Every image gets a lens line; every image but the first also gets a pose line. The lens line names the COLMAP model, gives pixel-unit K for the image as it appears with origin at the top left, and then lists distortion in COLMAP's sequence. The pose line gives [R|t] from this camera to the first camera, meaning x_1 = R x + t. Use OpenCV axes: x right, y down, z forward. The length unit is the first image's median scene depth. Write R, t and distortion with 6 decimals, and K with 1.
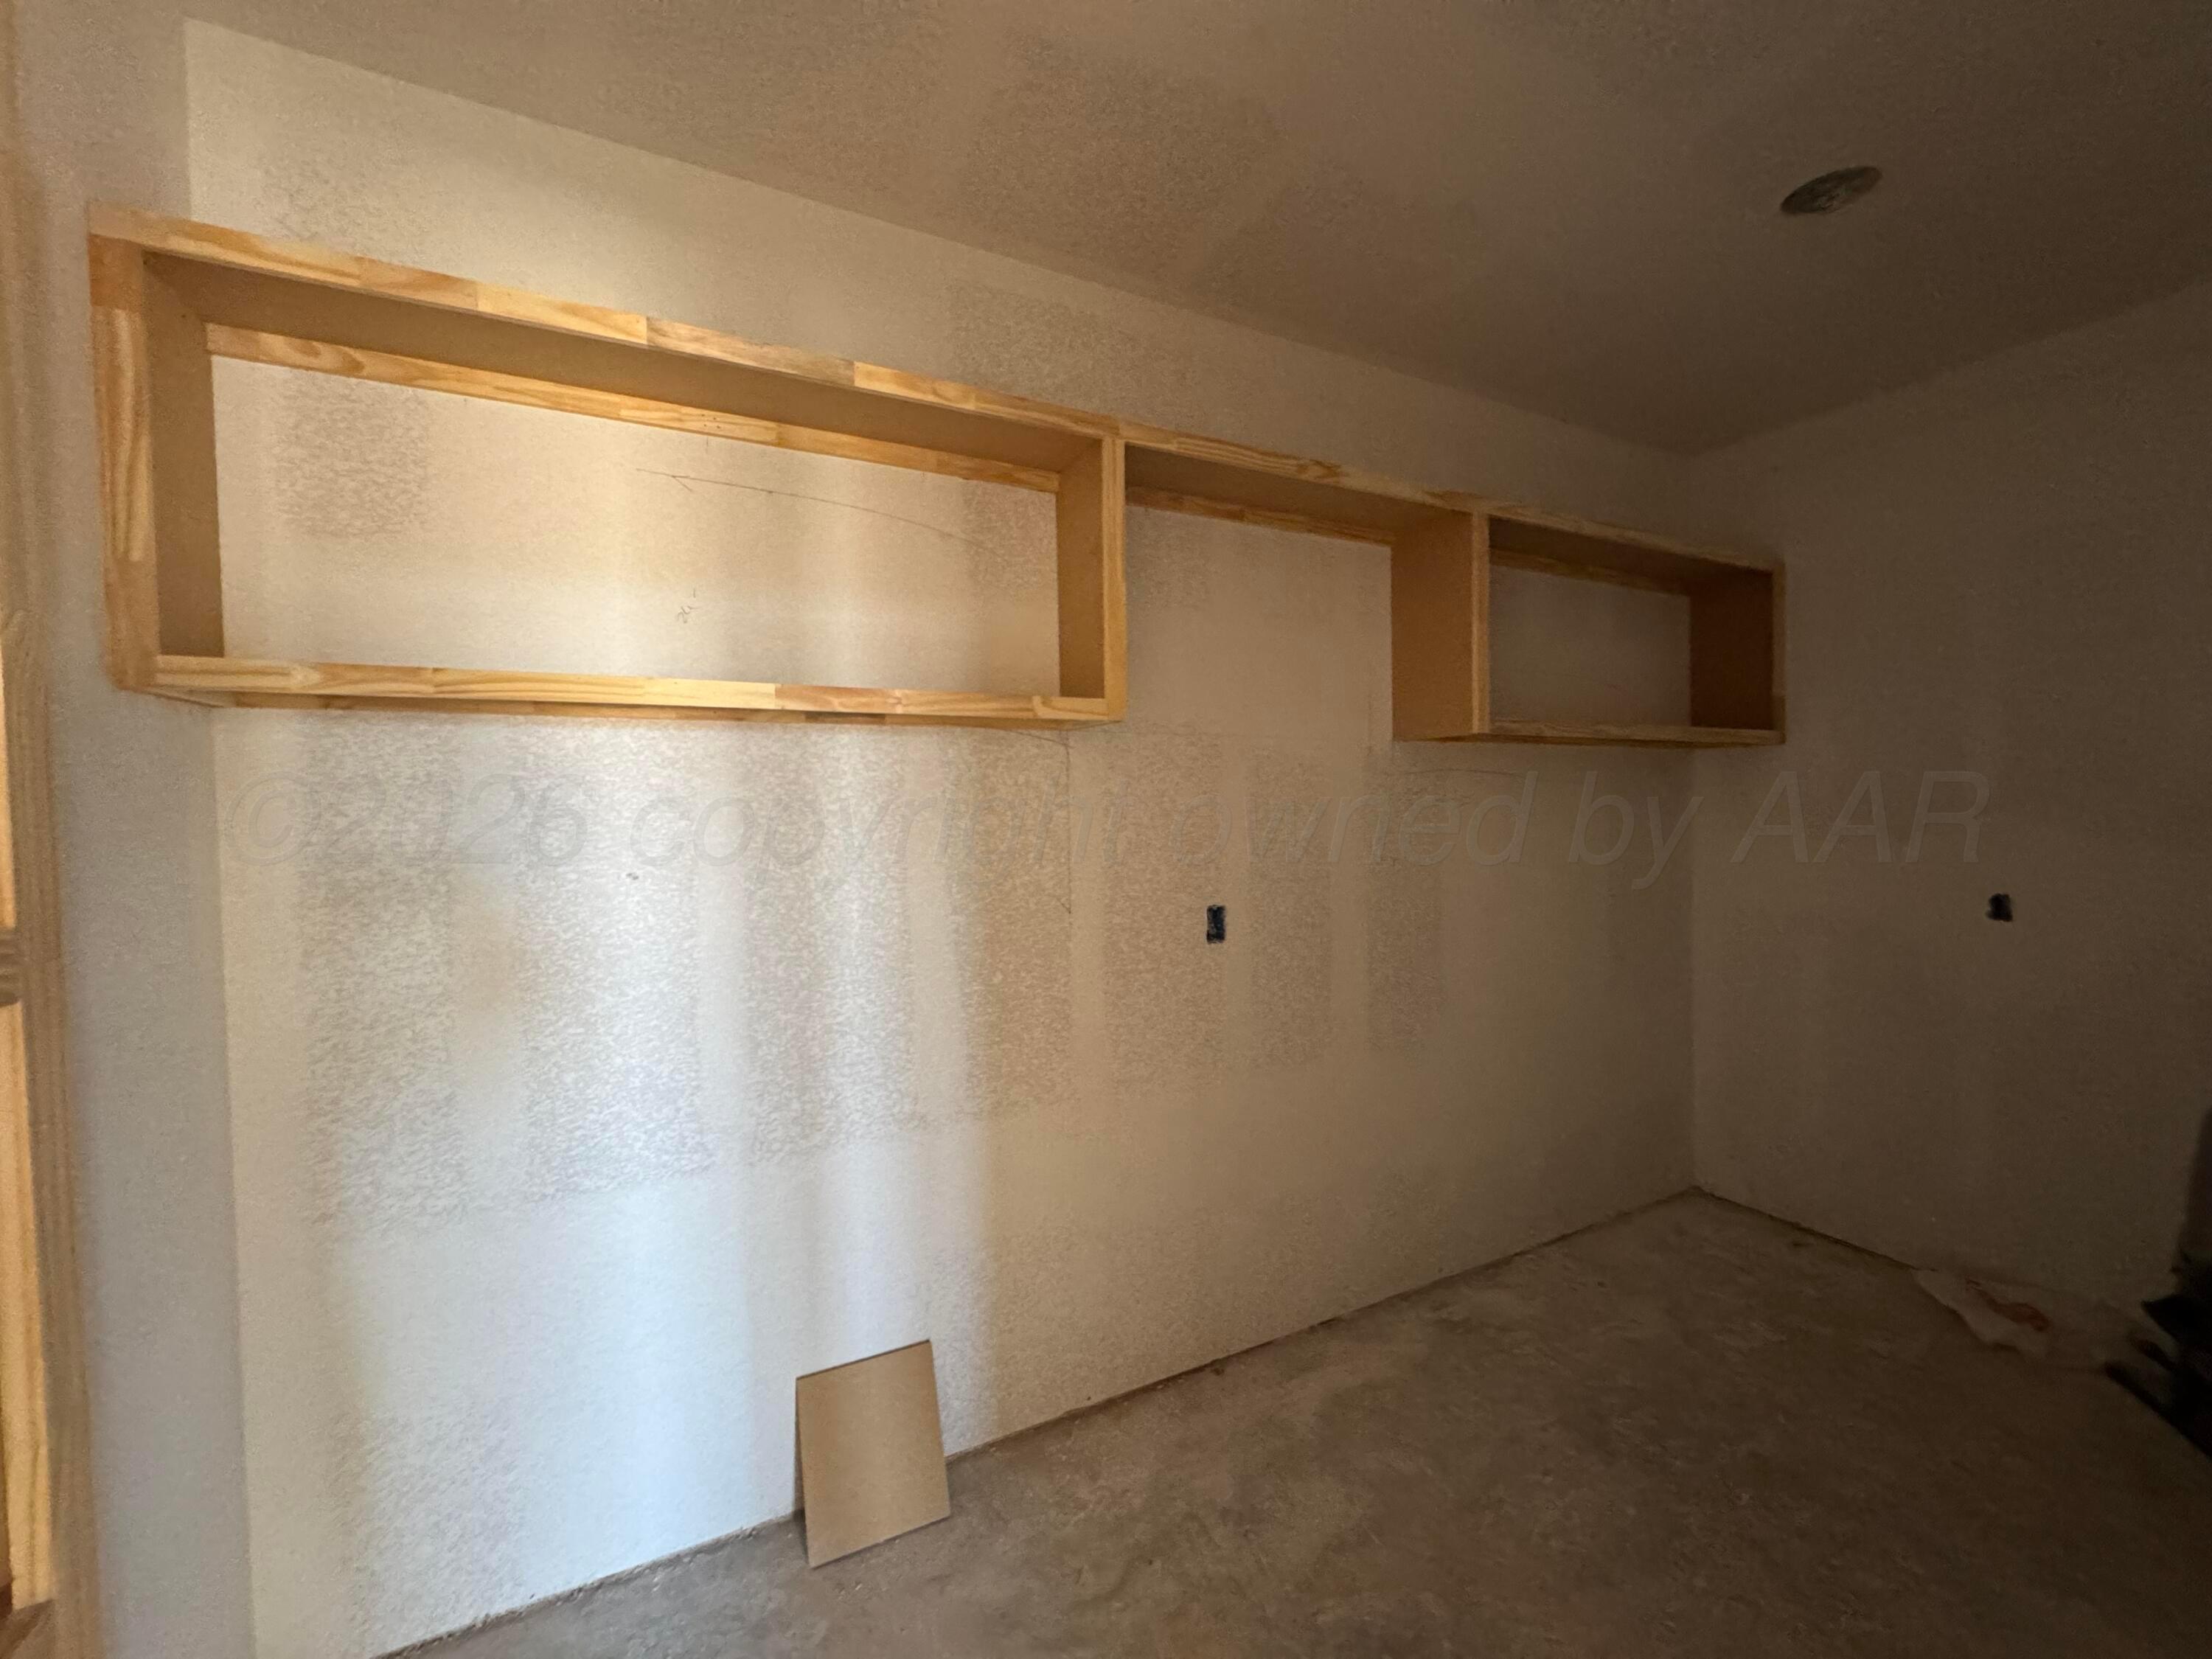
lens RADIAL K [[880.6, 0, 1106.8], [0, 880.6, 828.4], [0, 0, 1]] dist [-0.004566, 0.000534]
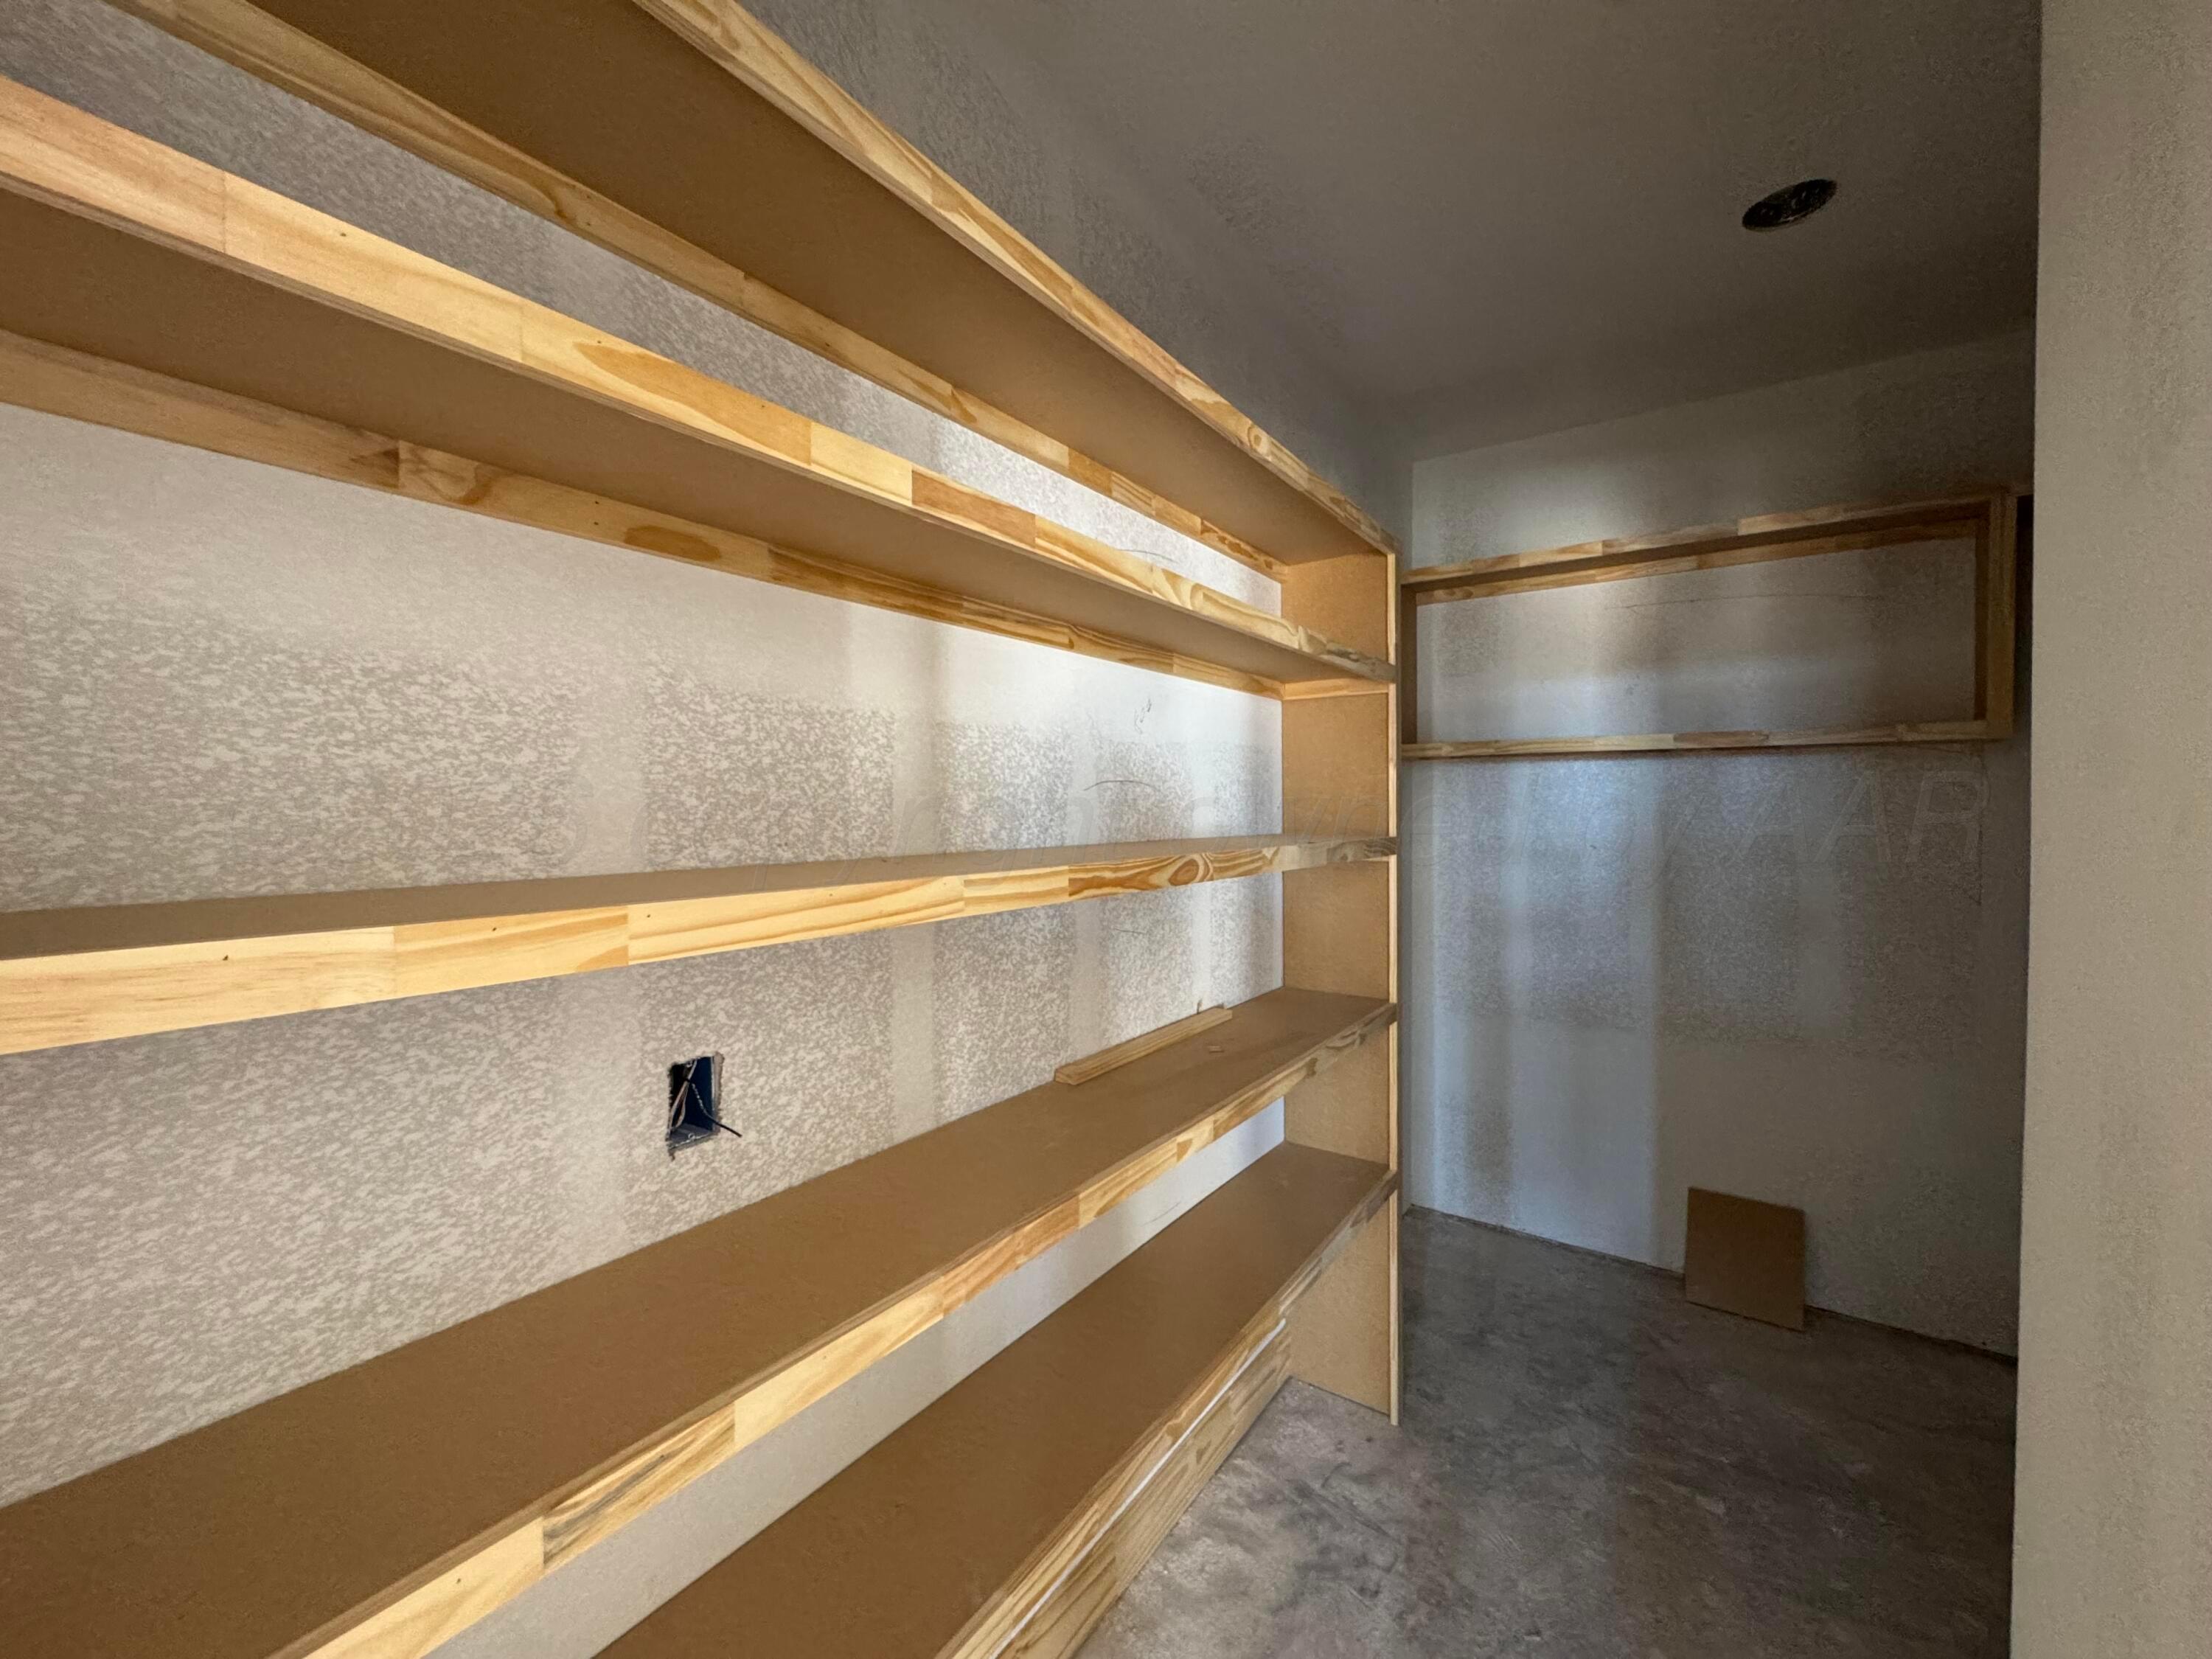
lens RADIAL K [[880.6, 0, 1106.8], [0, 880.6, 828.4], [0, 0, 1]] dist [-0.004566, 0.000534]
pose [[0.459203, 0.036272, -0.887590, 0.581705], [-0.023364, 0.999314, 0.028750, -0.009069], [0.888024, 0.007536, 0.459736, -0.674784]]
